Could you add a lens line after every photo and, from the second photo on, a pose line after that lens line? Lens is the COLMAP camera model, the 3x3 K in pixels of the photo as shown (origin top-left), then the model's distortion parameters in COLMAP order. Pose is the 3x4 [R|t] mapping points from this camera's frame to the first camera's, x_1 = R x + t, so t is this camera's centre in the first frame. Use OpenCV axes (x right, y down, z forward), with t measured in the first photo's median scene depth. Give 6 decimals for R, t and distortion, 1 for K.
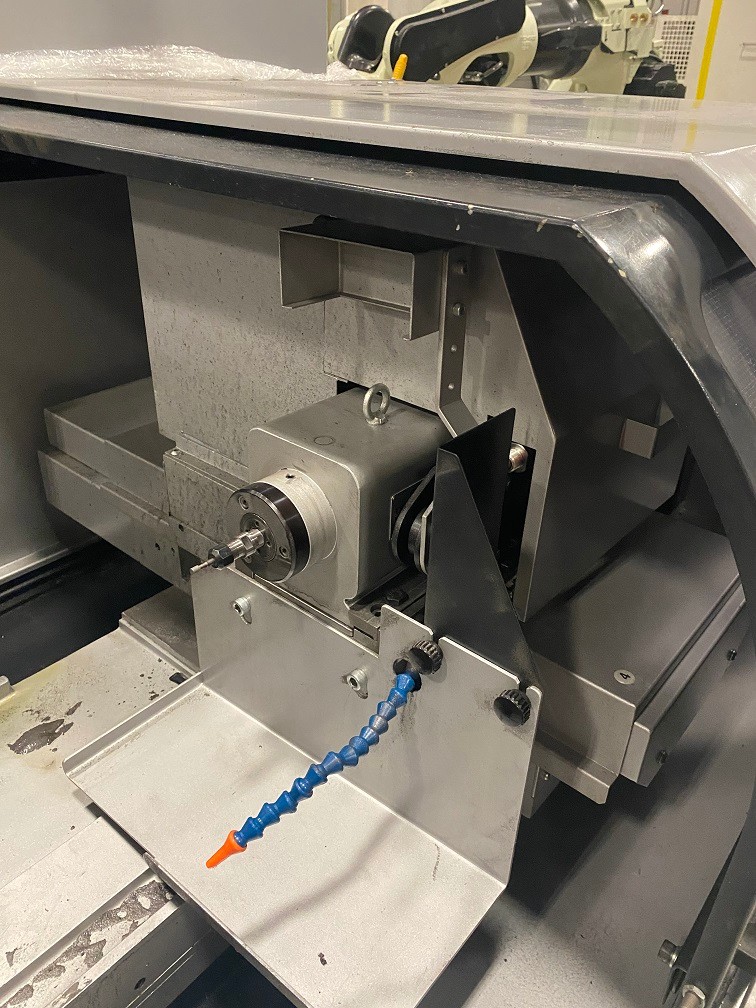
lens RADIAL K [[774.9, 0, 379.0], [0, 774.9, 504.6], [0, 0, 1]] dist [0.037273, -0.034053]
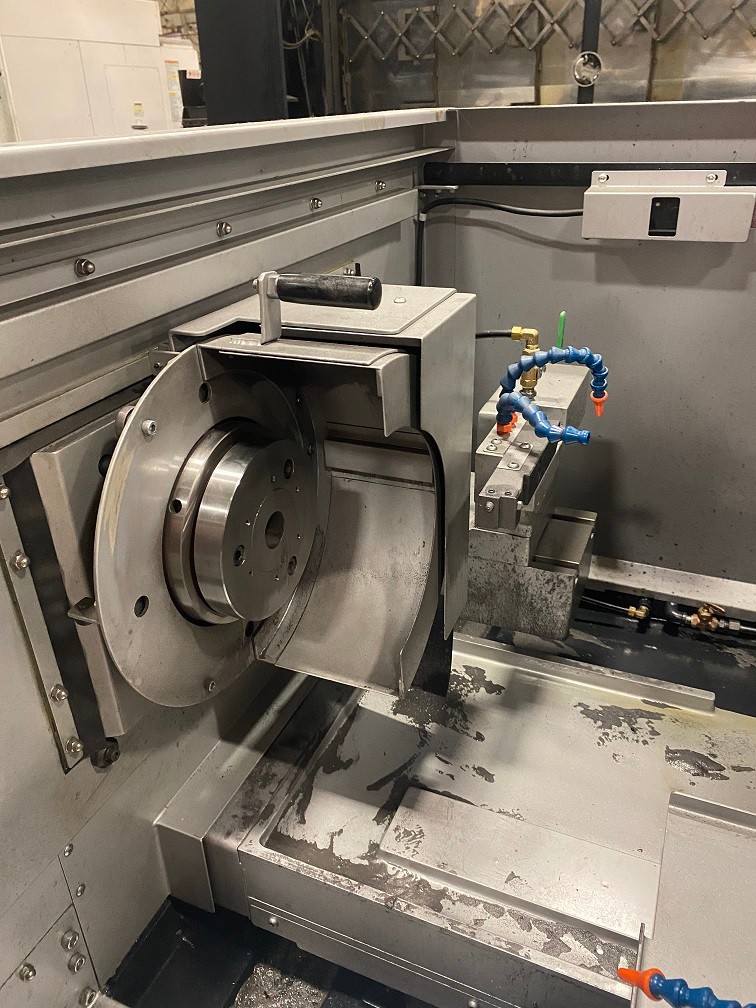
lens RADIAL K [[774.9, 0, 376.1], [0, 774.9, 501.7], [0, 0, 1]] dist [0.037273, -0.034053]
pose [[0.283293, 0.408506, -0.867680, 0.175032], [-0.437423, 0.860192, 0.262164, -0.067754], [0.853467, 0.305274, 0.422376, 0.174129]]
